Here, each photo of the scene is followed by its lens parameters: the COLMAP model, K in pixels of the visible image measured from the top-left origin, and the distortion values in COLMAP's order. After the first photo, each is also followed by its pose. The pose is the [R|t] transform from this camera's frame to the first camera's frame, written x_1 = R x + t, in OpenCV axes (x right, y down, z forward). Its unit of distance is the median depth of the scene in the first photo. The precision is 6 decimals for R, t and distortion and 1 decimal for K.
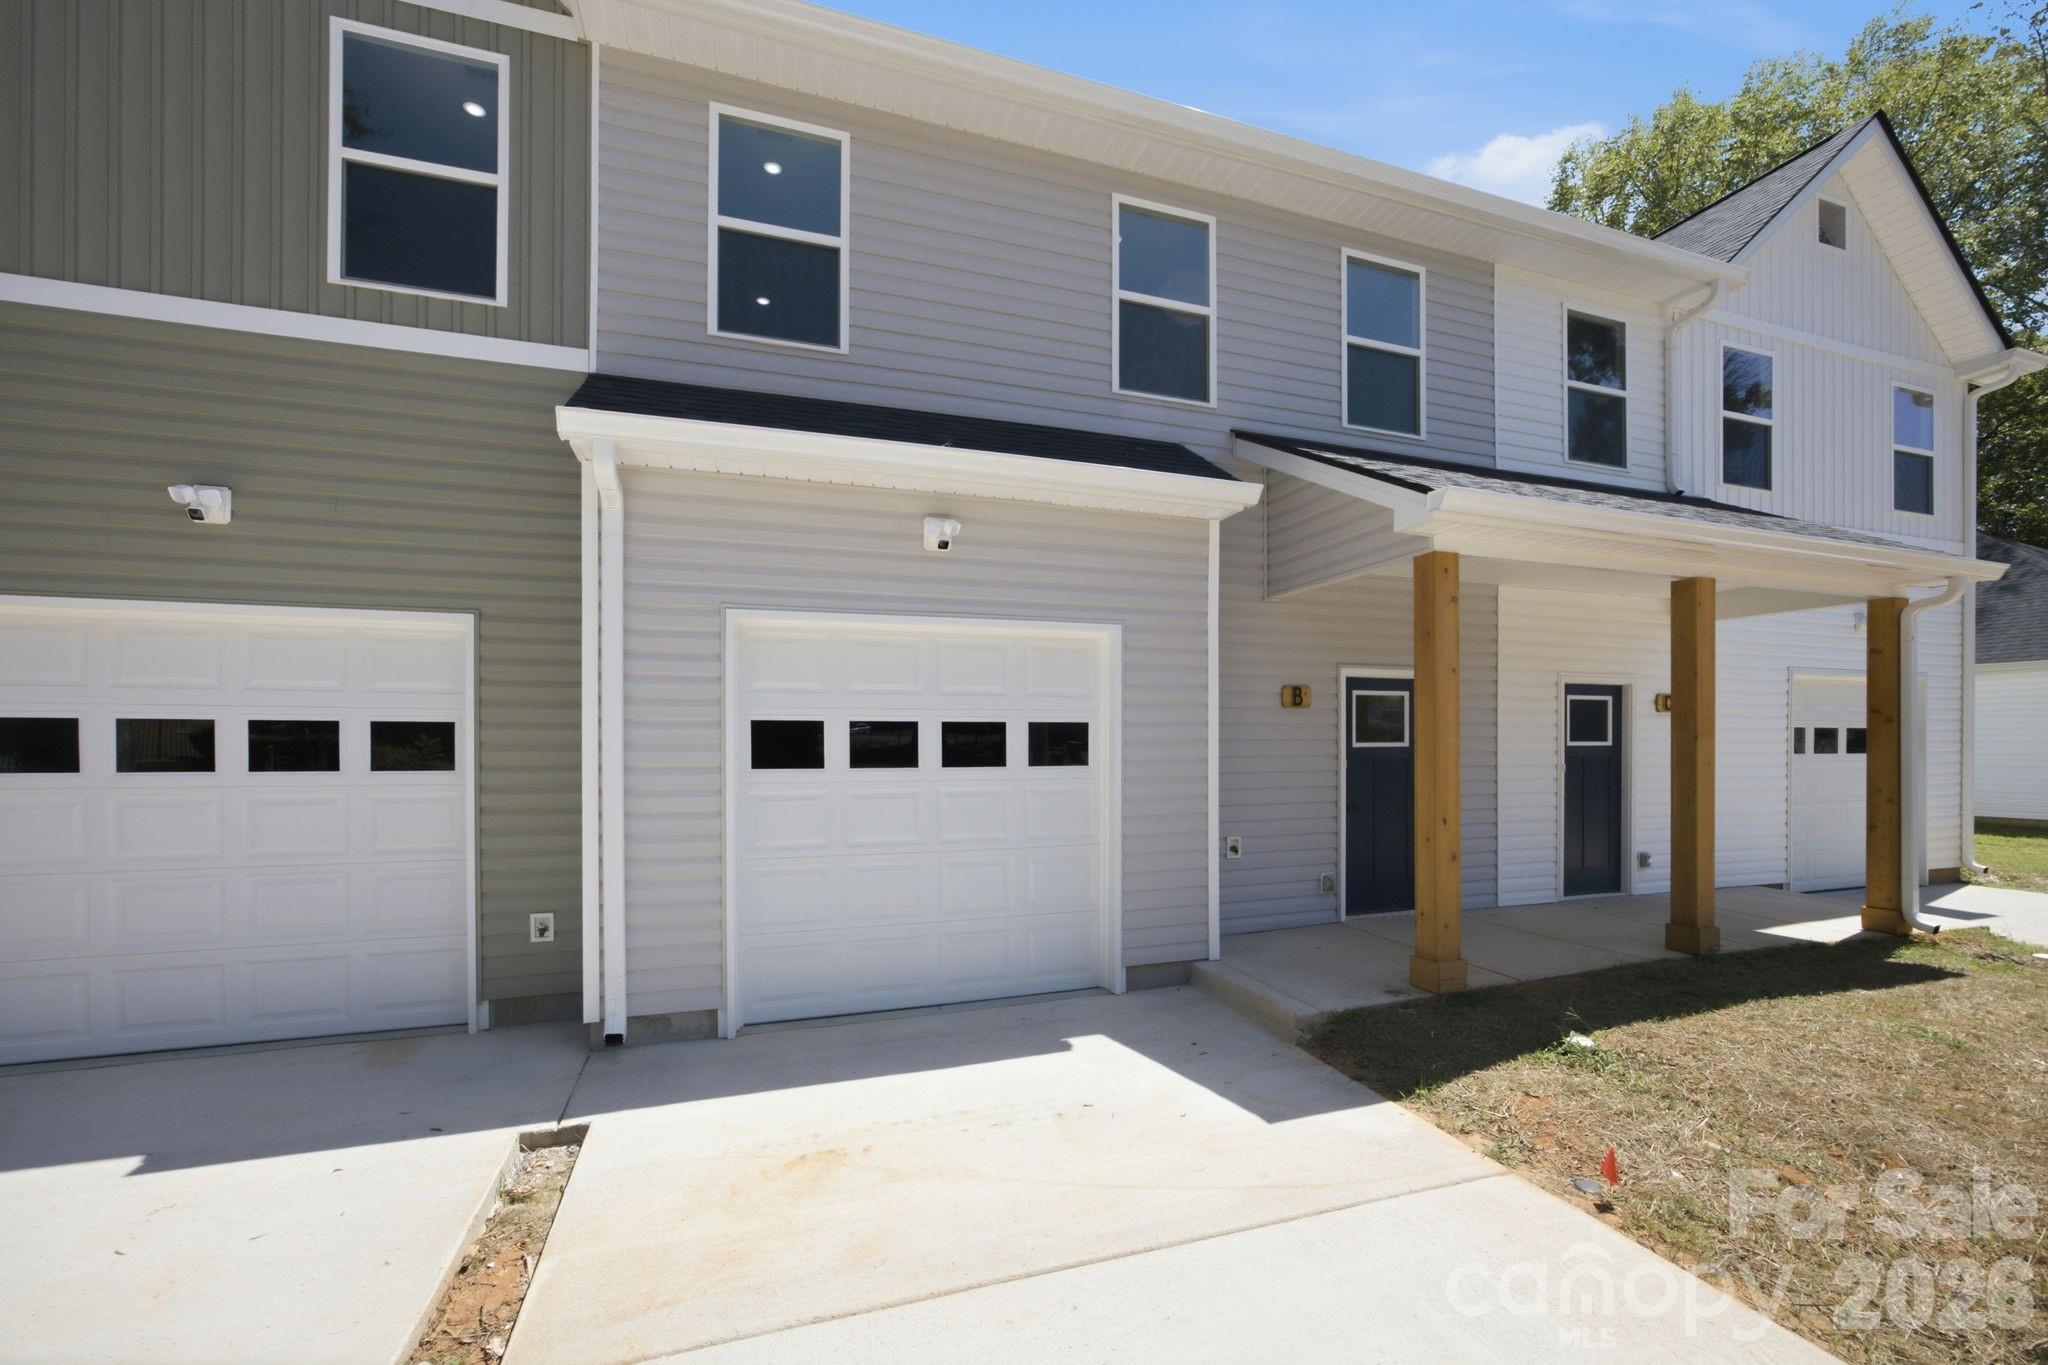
lens RADIAL K [[893.6, 0, 1026.5], [0, 893.6, 743.0], [0, 0, 1]] dist [-0.012184, 0.000419]
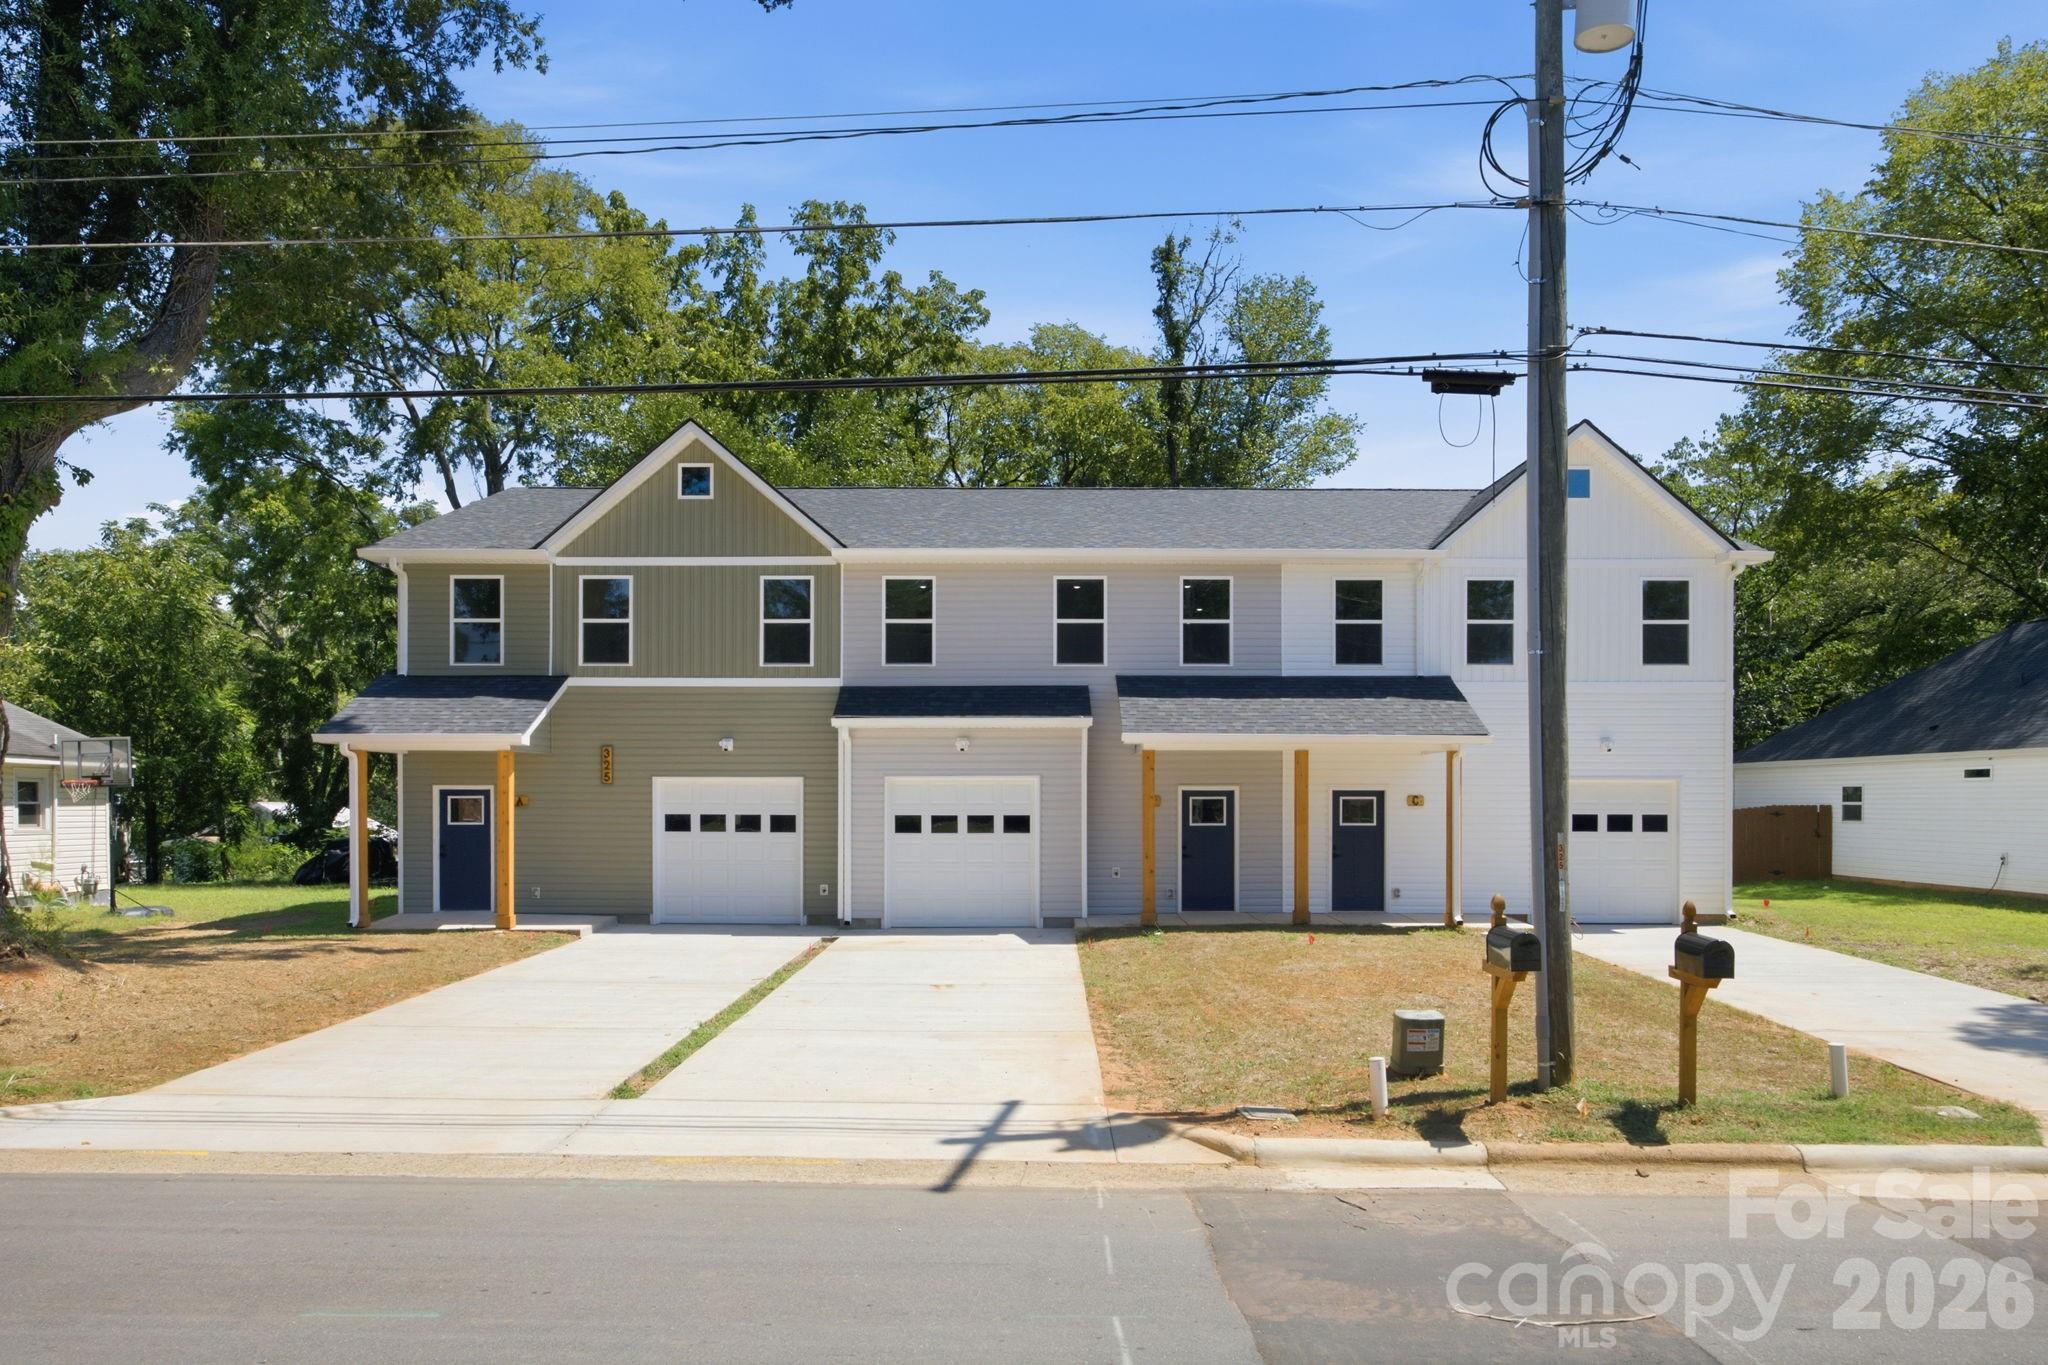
lens RADIAL K [[1575.3, 0, 1026.7], [0, 1575.3, 801.6], [0, 0, 1]] dist [-0.001303, 0.002124]
pose [[0.938975, 0.001736, -0.343980, 1.546655], [-0.002257, 0.999997, -0.001115, -0.056016], [0.343977, 0.001824, 0.938976, -3.026924]]
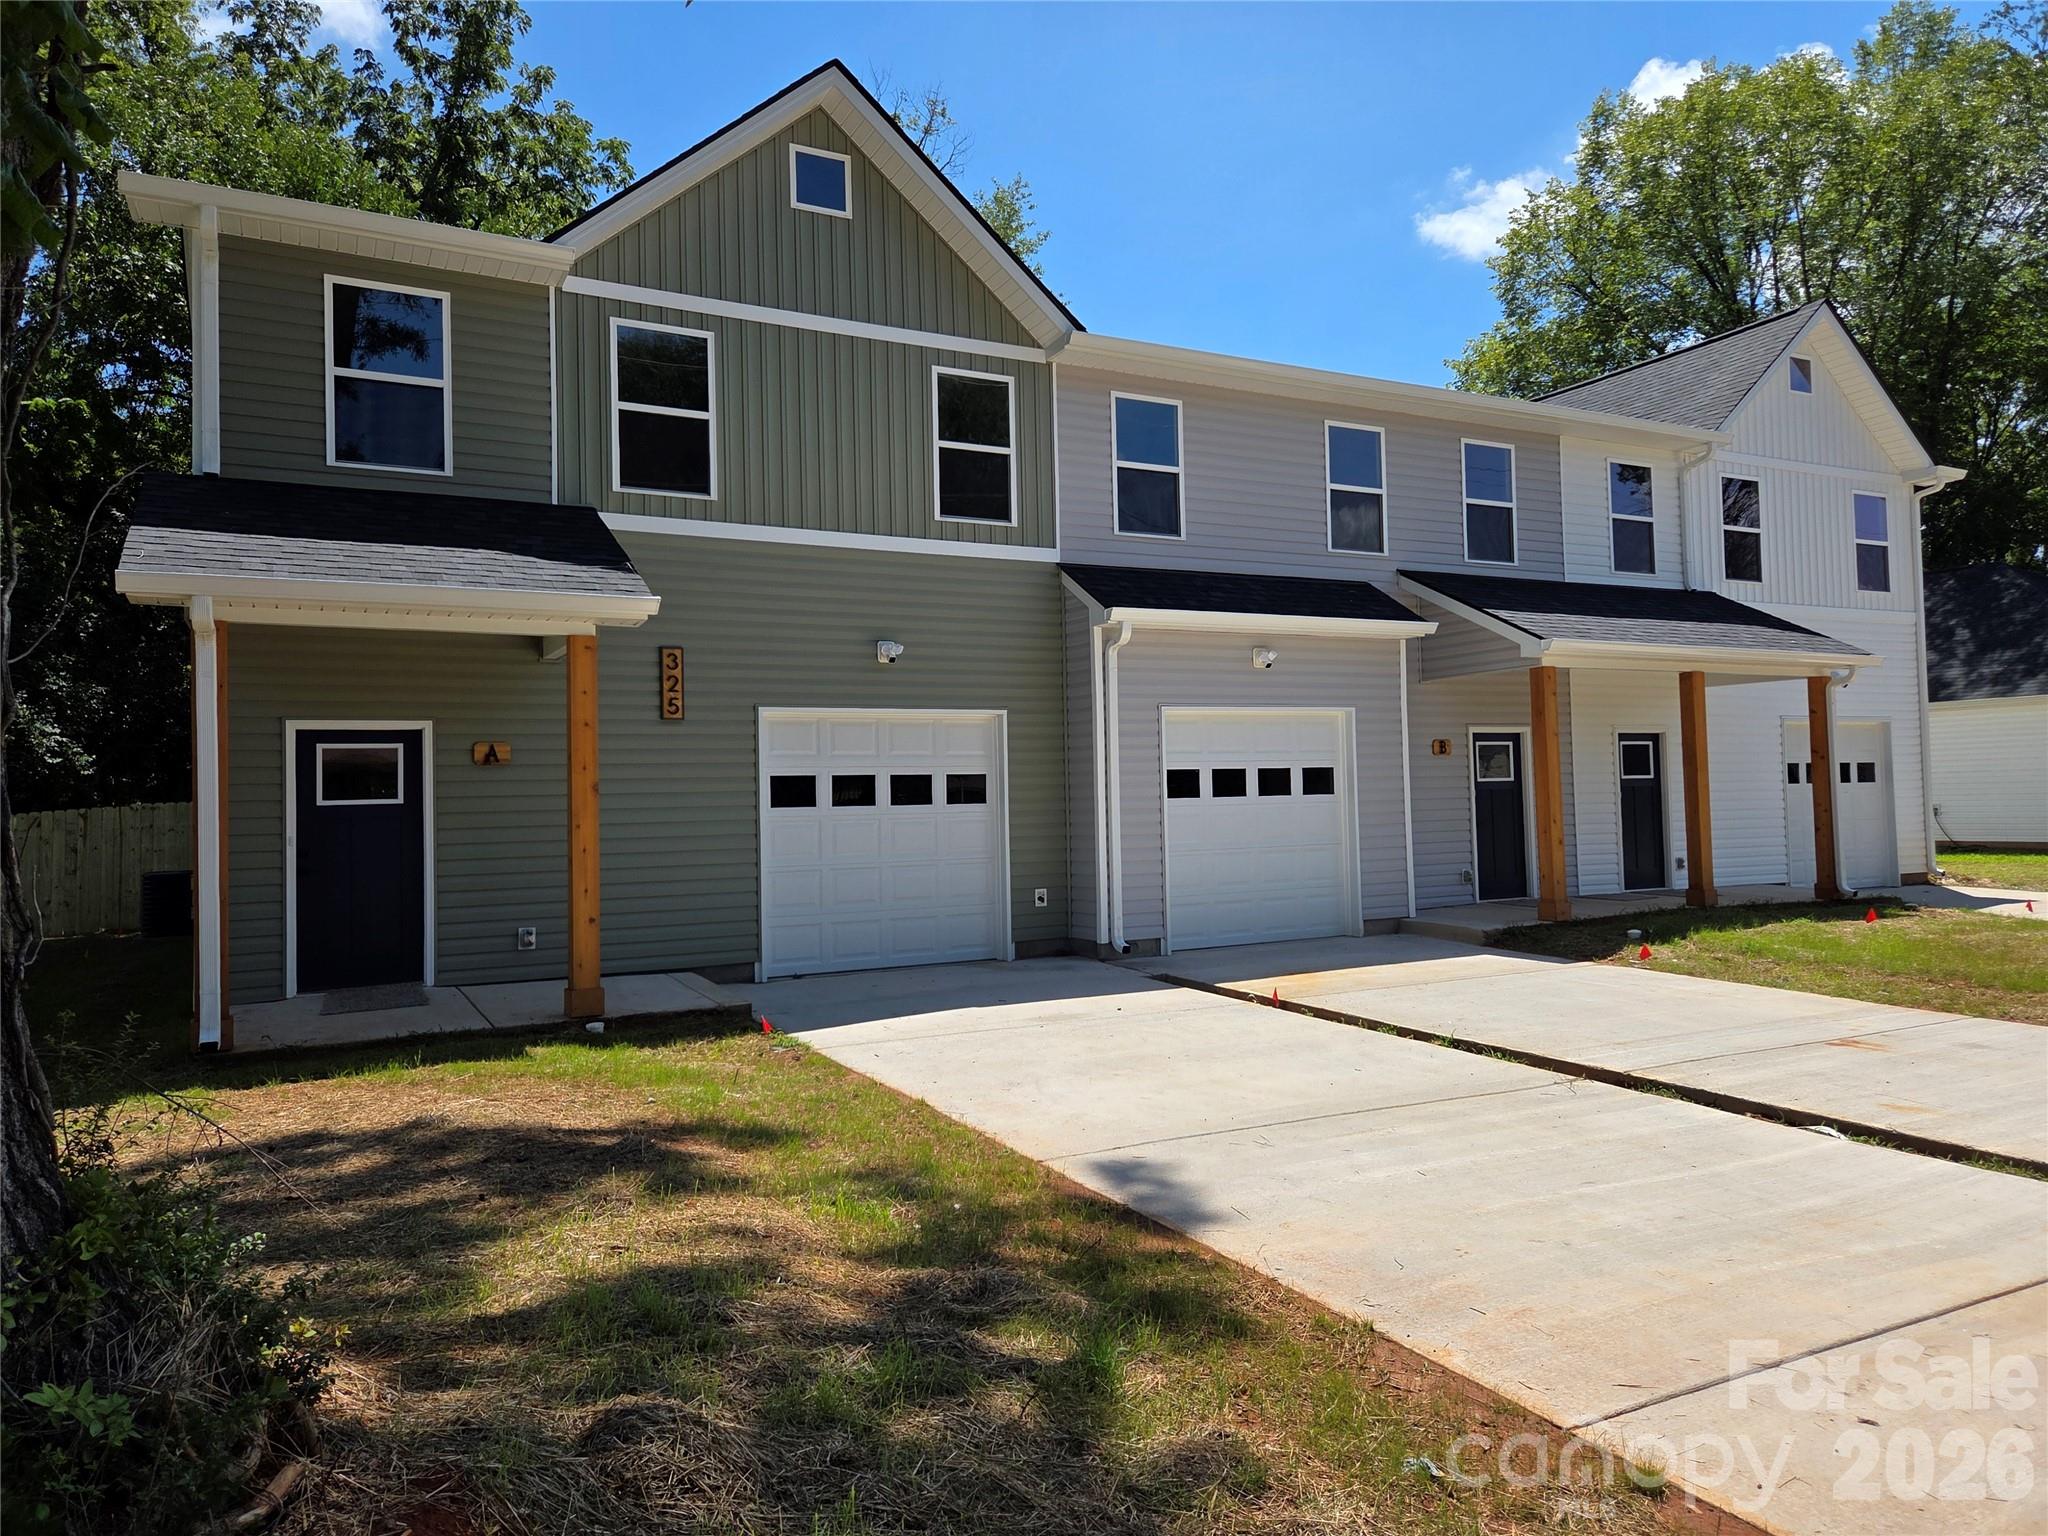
lens RADIAL K [[1352.4, 0, 1028.2], [0, 1352.4, 739.7], [0, 0, 1]] dist [0.091334, -0.092403]
pose [[0.990101, -0.016715, 0.139357, -0.822495], [0.023116, 0.998744, -0.044444, 0.022556], [-0.138439, 0.047226, 0.989244, -1.347868]]
